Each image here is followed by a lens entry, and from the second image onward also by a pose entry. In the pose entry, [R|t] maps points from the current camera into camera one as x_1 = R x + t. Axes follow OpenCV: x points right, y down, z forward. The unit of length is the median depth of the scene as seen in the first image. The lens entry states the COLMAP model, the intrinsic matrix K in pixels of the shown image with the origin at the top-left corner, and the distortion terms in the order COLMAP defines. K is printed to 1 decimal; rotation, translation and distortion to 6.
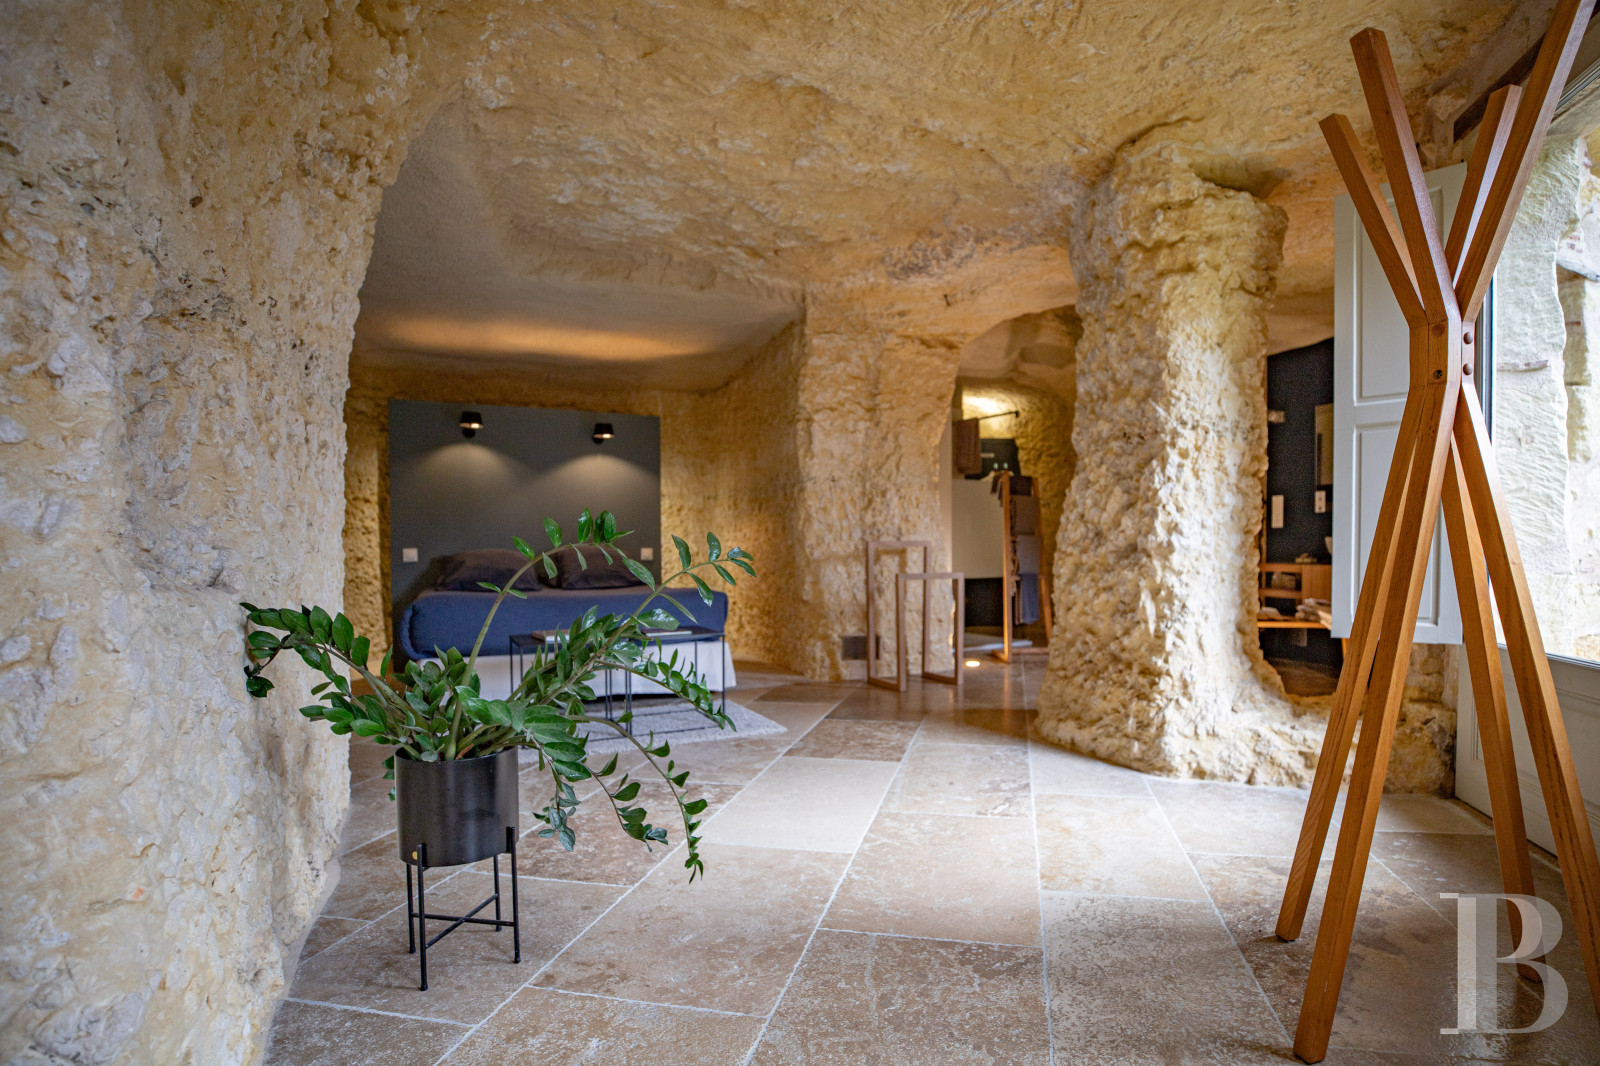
lens RADIAL K [[796.5, 0, 850.5], [0, 796.5, 569.9], [0, 0, 1]] dist [-0.037998, 0.000250]
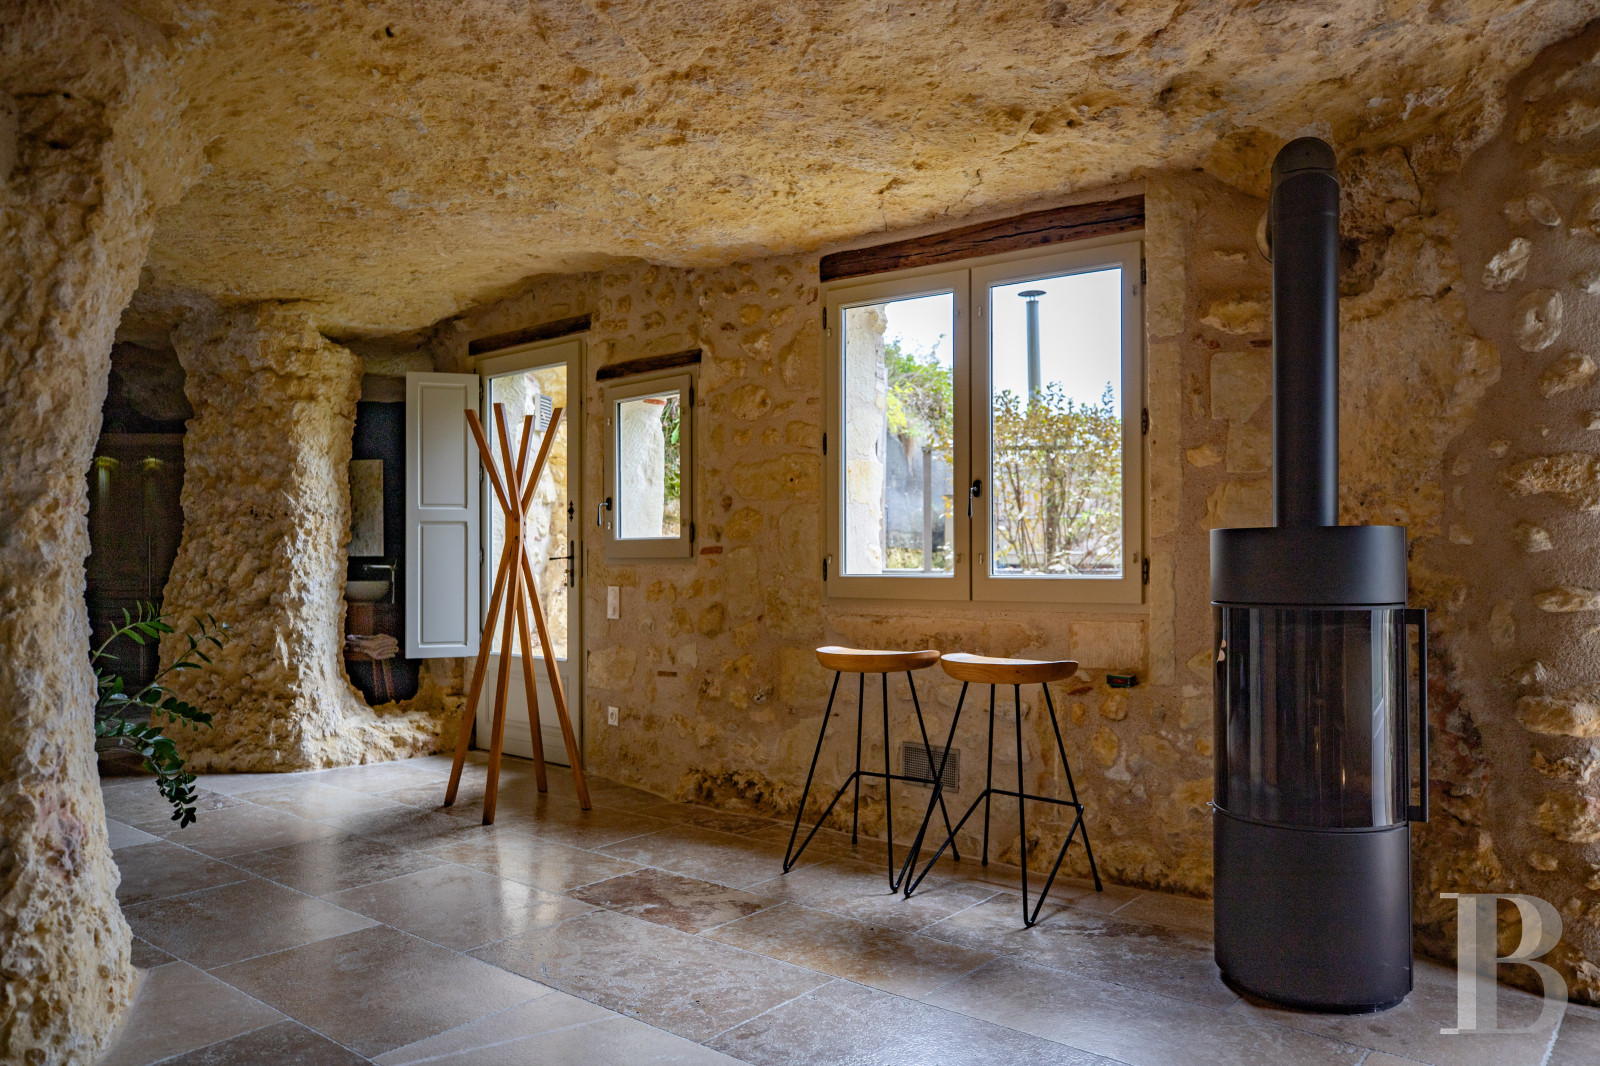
lens RADIAL K [[1119.0, 0, 794.6], [0, 1119.0, 549.5], [0, 0, 1]] dist [-0.011010, 0.021869]
pose [[0.478058, 0.010361, 0.878267, -0.766170], [0.028363, 0.999227, -0.027226, -0.036548], [-0.877870, 0.037926, 0.477394, -0.576967]]
